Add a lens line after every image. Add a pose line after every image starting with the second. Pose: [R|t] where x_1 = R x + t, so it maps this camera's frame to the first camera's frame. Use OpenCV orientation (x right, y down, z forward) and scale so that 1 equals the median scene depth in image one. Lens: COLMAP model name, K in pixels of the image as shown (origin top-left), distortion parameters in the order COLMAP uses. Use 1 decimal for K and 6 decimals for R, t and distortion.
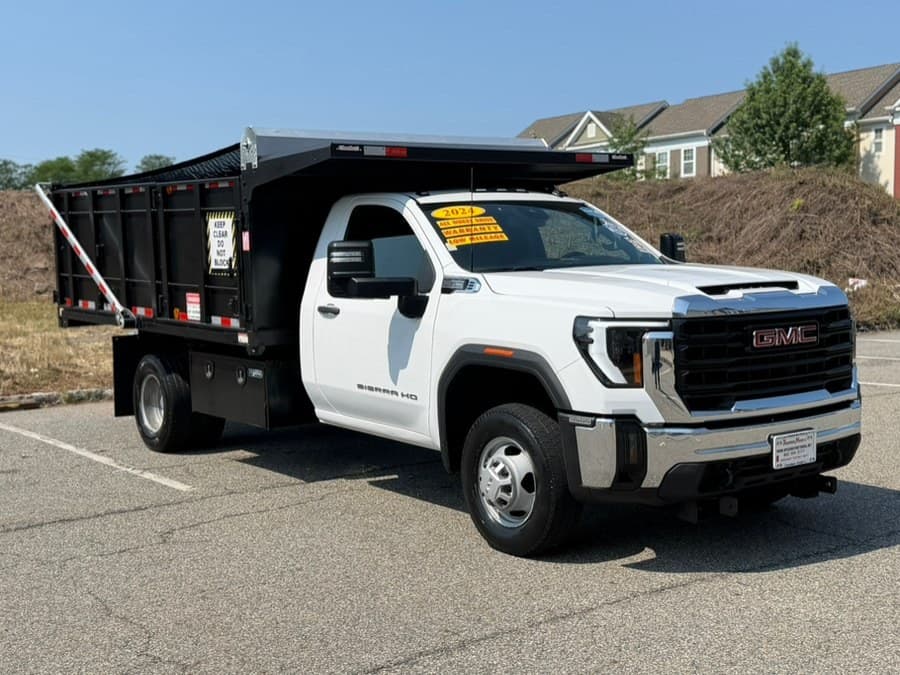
lens RADIAL K [[1196.2, 0, 431.9], [0, 1196.2, 315.0], [0, 0, 1]] dist [0.108419, 0.000000]
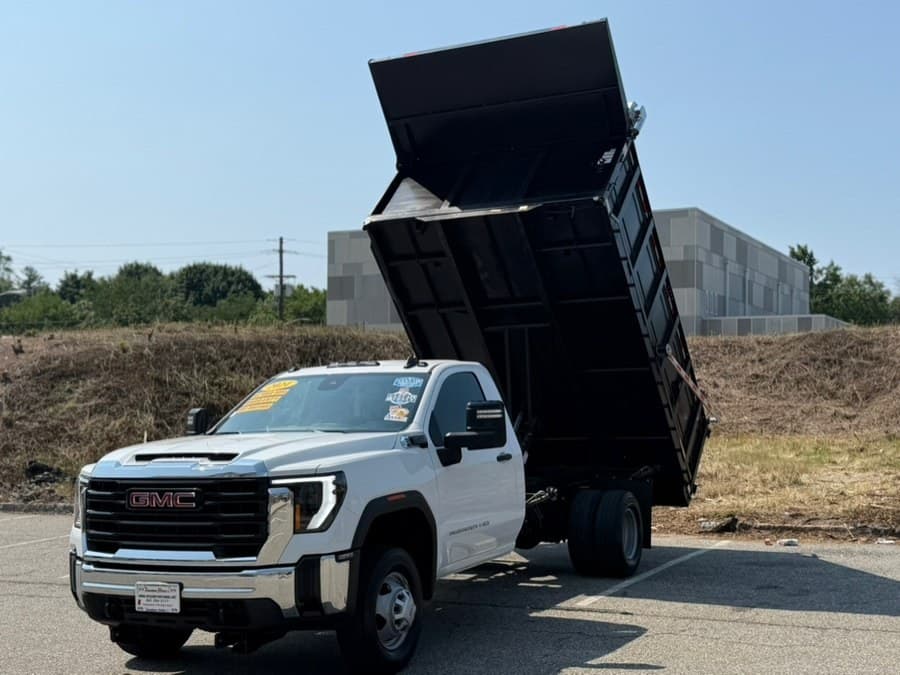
lens RADIAL K [[1196.2, 0, 442.1], [0, 1196.2, 324.0], [0, 0, 1]] dist [0.108419, 0.000000]
pose [[0.460952, -0.048050, -0.886123, 1.162135], [-0.034842, 0.996783, -0.072174, -0.062025], [0.886741, 0.064143, 0.457795, 0.540813]]
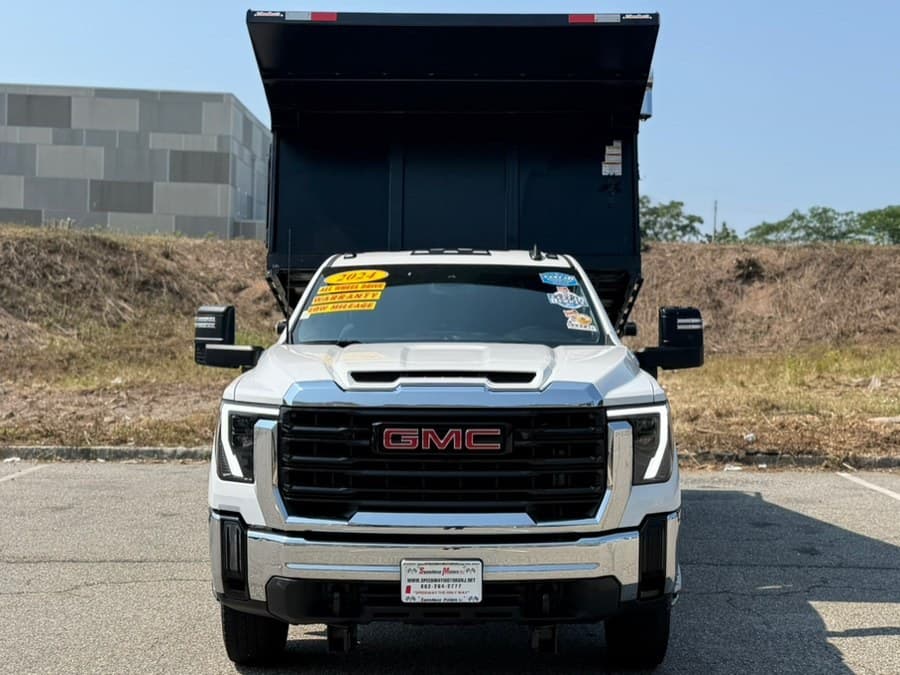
lens RADIAL K [[1333.6, 0, 436.4], [0, 1333.6, 318.1], [0, 0, 1]] dist [0.112793, 0.000000]
pose [[0.797922, 0.029058, -0.602060, 0.645261], [-0.055695, 0.998119, -0.025641, -0.031105], [0.600182, 0.053991, 0.798039, 0.223283]]
